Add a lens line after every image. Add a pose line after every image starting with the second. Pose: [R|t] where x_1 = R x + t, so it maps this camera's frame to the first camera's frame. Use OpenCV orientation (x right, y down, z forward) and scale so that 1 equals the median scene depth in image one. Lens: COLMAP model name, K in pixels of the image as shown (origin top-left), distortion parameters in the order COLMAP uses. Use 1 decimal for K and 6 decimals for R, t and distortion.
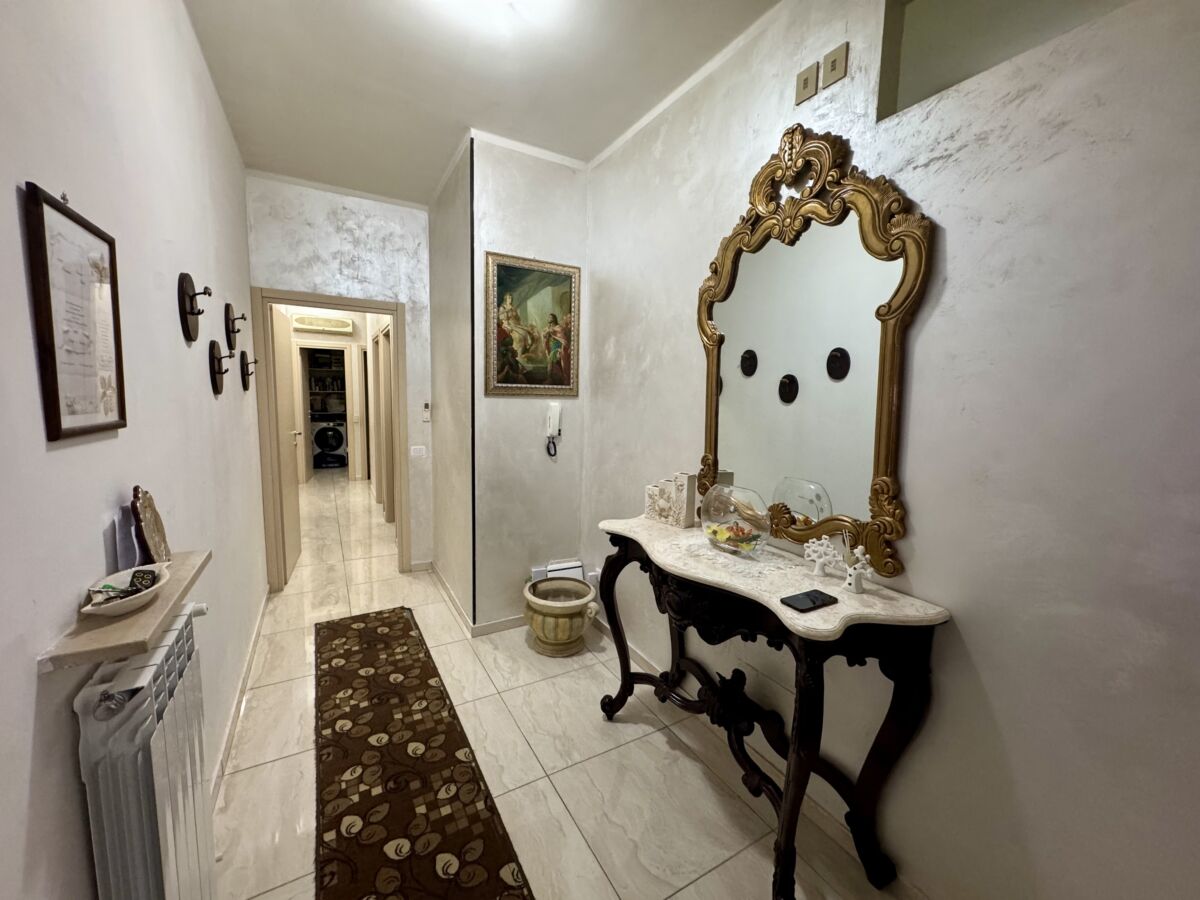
lens RADIAL K [[479.4, 0, 595.6], [0, 479.4, 453.0], [0, 0, 1]] dist [-0.001075, 0.000236]
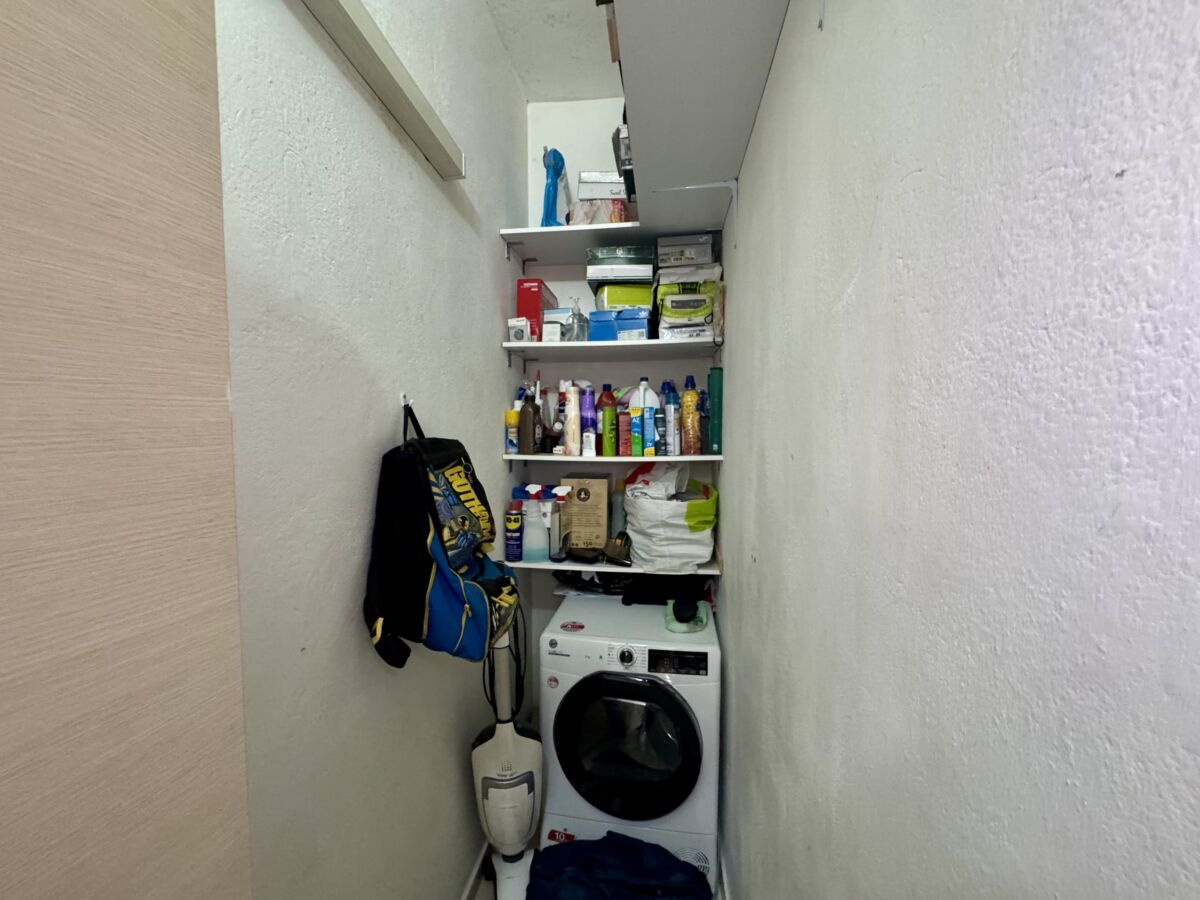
lens RADIAL K [[479.4, 0, 595.6], [0, 479.4, 453.0], [0, 0, 1]] dist [-0.001075, 0.000236]
pose [[0.800004, 0.001468, -0.599993, -0.475779], [-0.055130, 0.995947, -0.071071, -0.120350], [0.597457, 0.089935, 0.796842, 0.872071]]
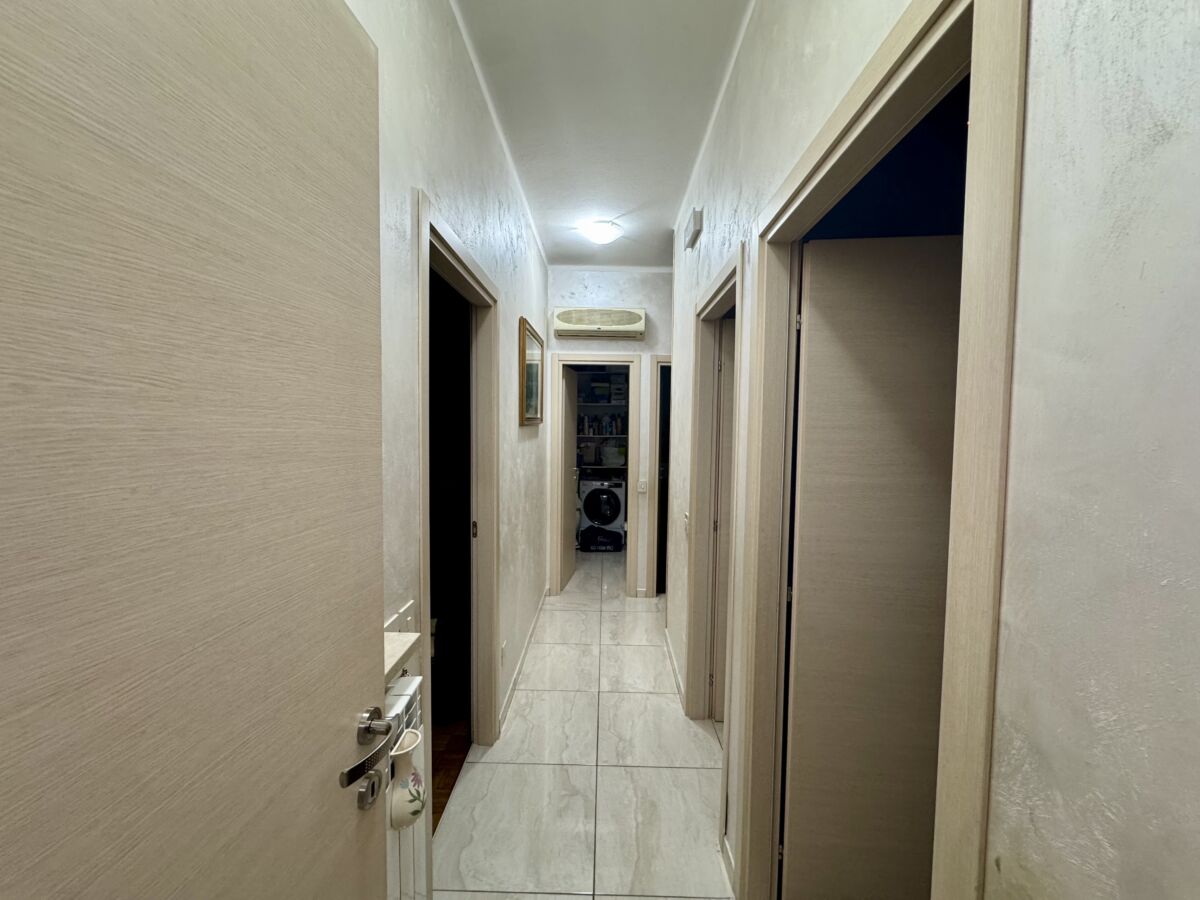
lens RADIAL K [[479.4, 0, 595.6], [0, 479.4, 453.0], [0, 0, 1]] dist [-0.001075, 0.000236]
pose [[0.858379, 0.012130, -0.512873, -0.224278], [-0.054649, 0.996194, -0.067904, -0.058518], [0.510097, 0.086315, 0.855775, 0.422201]]
